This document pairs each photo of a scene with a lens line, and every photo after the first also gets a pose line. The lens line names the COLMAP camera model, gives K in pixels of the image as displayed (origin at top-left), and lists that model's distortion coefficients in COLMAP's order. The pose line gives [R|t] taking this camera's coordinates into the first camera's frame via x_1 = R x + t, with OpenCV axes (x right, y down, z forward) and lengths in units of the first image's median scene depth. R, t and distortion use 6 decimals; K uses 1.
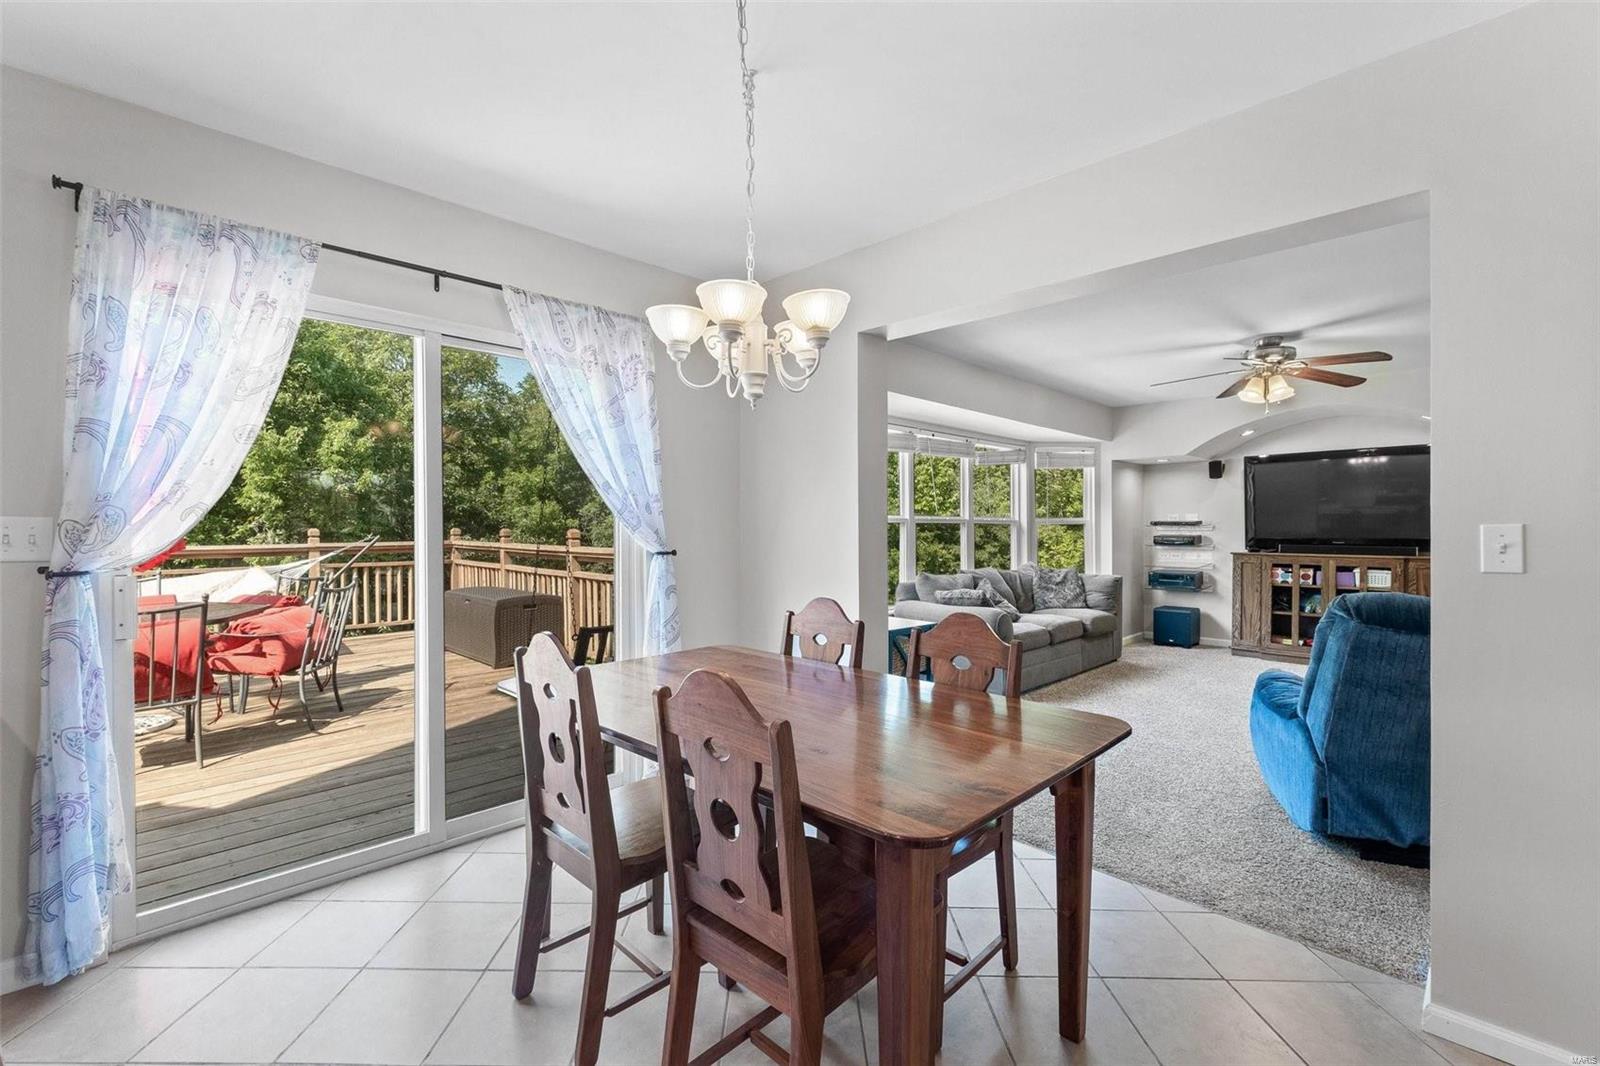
lens RADIAL K [[699.1, 0, 788.3], [0, 699.1, 532.7], [0, 0, 1]] dist [0.000360, 0.000769]
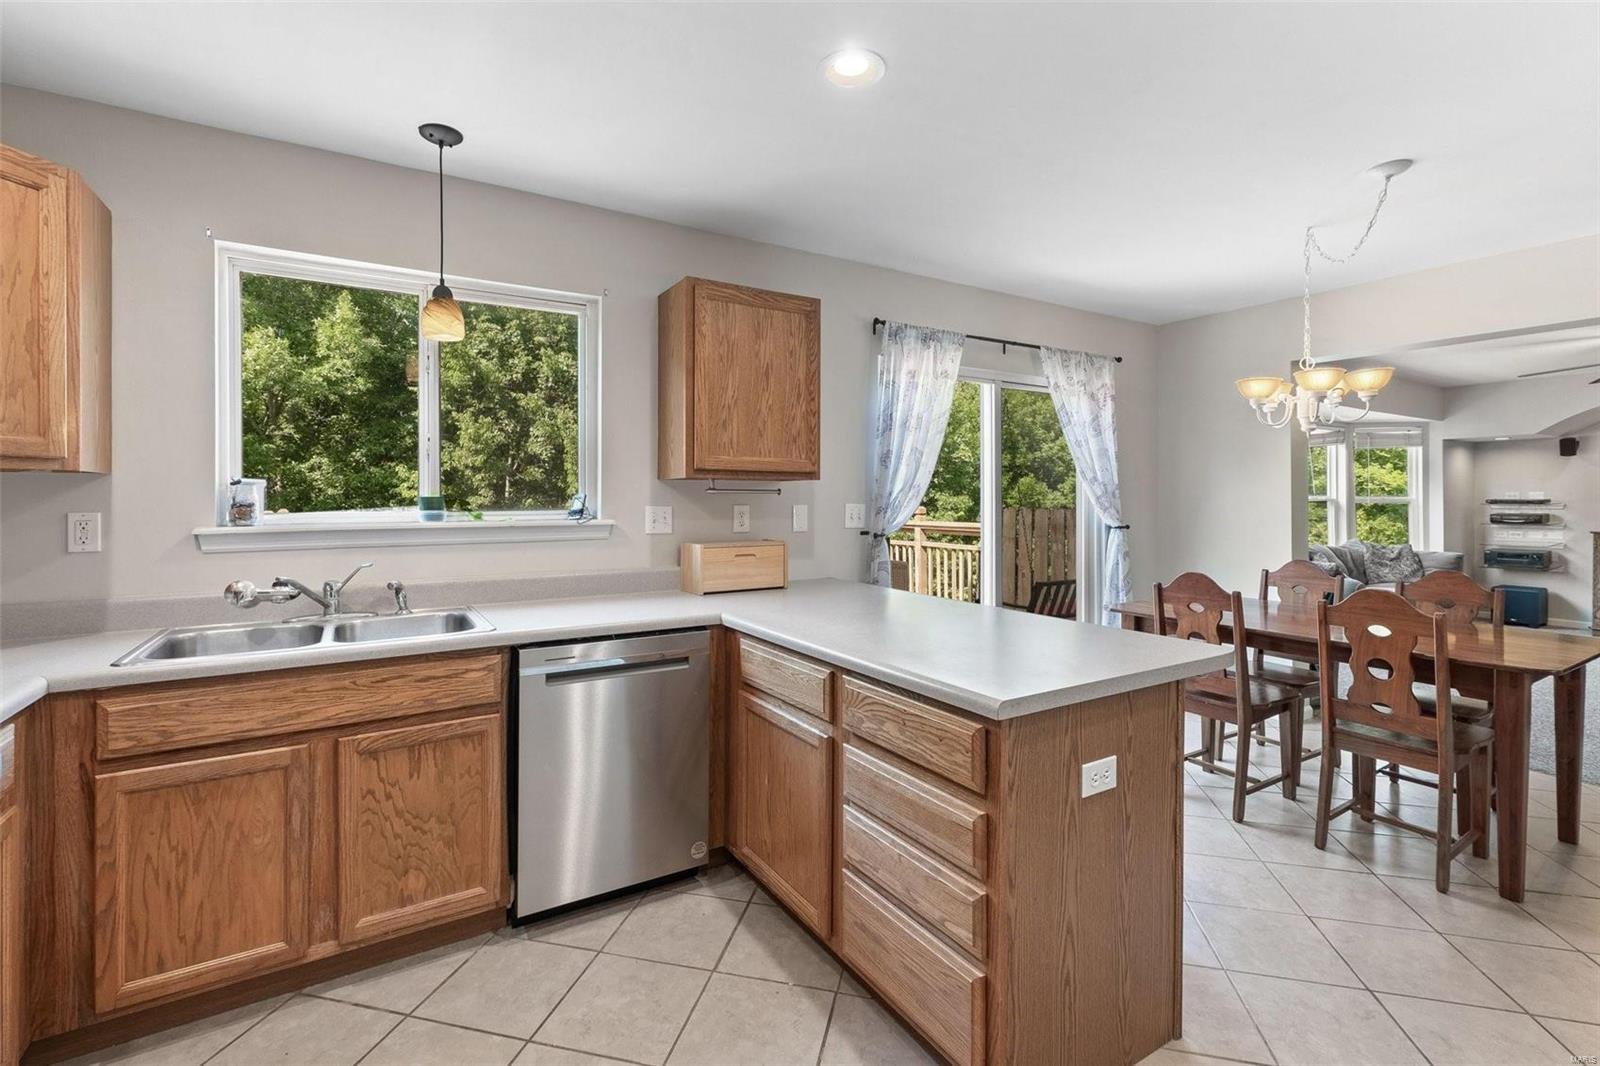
lens RADIAL K [[699.1, 0, 801.1], [0, 699.1, 505.3], [0, 0, 1]] dist [0.000360, 0.000769]
pose [[0.971857, 0.001380, -0.235567, -0.225876], [-0.002048, 0.999995, -0.002592, -0.004247], [0.235563, 0.003001, 0.971855, -0.230153]]
